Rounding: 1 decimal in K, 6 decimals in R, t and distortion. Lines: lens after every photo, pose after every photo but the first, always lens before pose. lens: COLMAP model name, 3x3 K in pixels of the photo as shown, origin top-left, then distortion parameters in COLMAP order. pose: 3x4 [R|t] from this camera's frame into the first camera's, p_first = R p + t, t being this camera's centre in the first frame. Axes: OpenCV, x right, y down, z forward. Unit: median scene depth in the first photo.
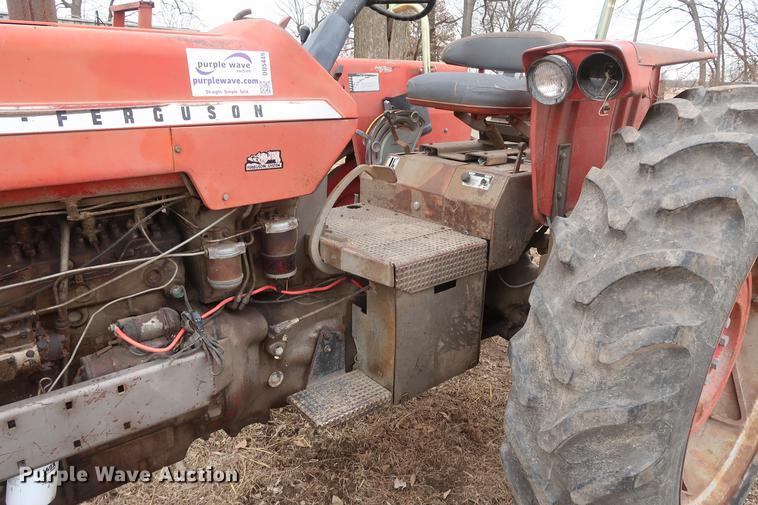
lens RADIAL K [[526.9, 0, 379.0], [0, 526.9, 252.5], [0, 0, 1]] dist [-0.020701, 0.010392]
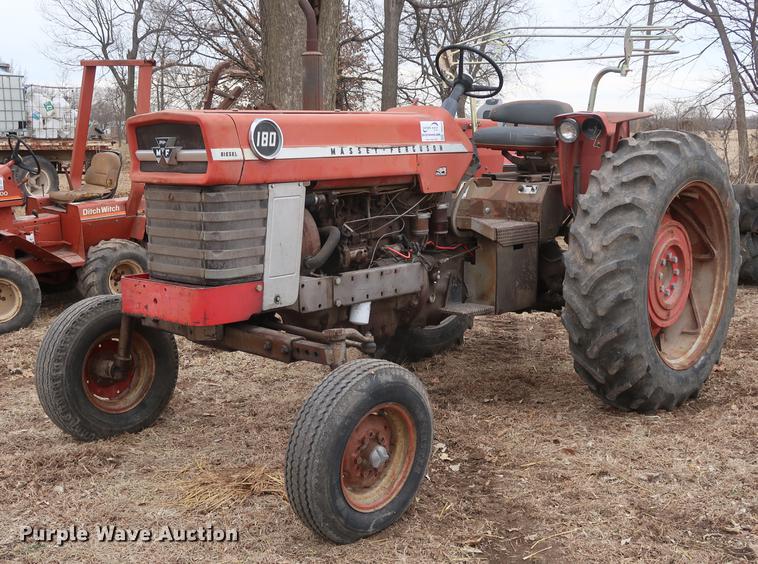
lens RADIAL K [[968.2, 0, 351.9], [0, 968.2, 297.9], [0, 0, 1]] dist [0.016761, 0.037085]
pose [[0.990980, -0.044362, 0.126452, -1.000105], [0.062252, 0.988017, -0.141236, 0.781420], [-0.118672, 0.147834, 0.981867, -2.466438]]
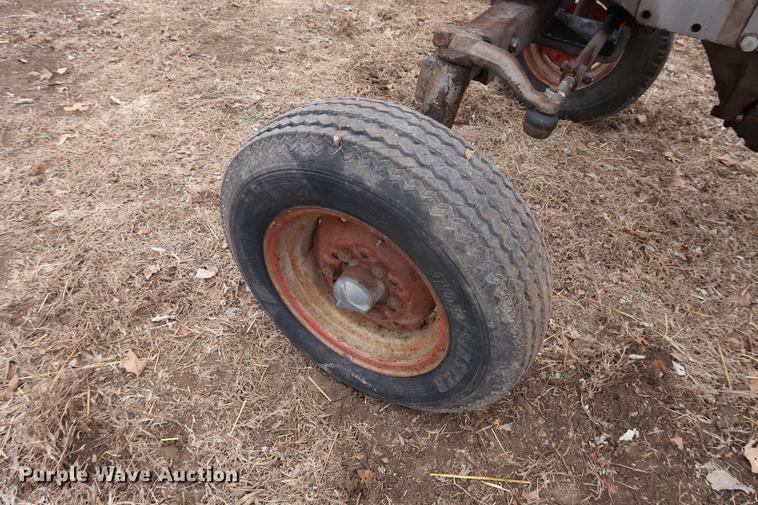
lens RADIAL K [[526.9, 0, 379.0], [0, 526.9, 252.5], [0, 0, 1]] dist [-0.020701, 0.010392]
pose [[0.363657, 0.638938, -0.677873, -0.125344], [-0.379773, 0.766166, 0.518423, 0.388639], [0.850603, 0.068910, 0.521274, -0.163893]]
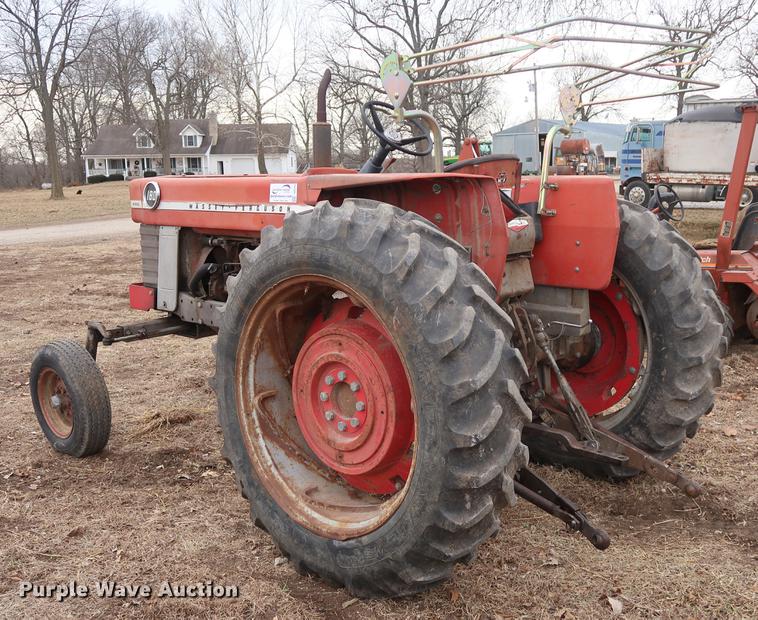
lens RADIAL K [[865.0, 0, 423.5], [0, 865.0, 311.6], [0, 0, 1]] dist [0.005284, 0.018256]
pose [[0.162747, 0.139824, -0.976710, 3.172936], [-0.299432, 0.950221, 0.086138, -0.307851], [0.940135, 0.278440, 0.196513, 0.837270]]
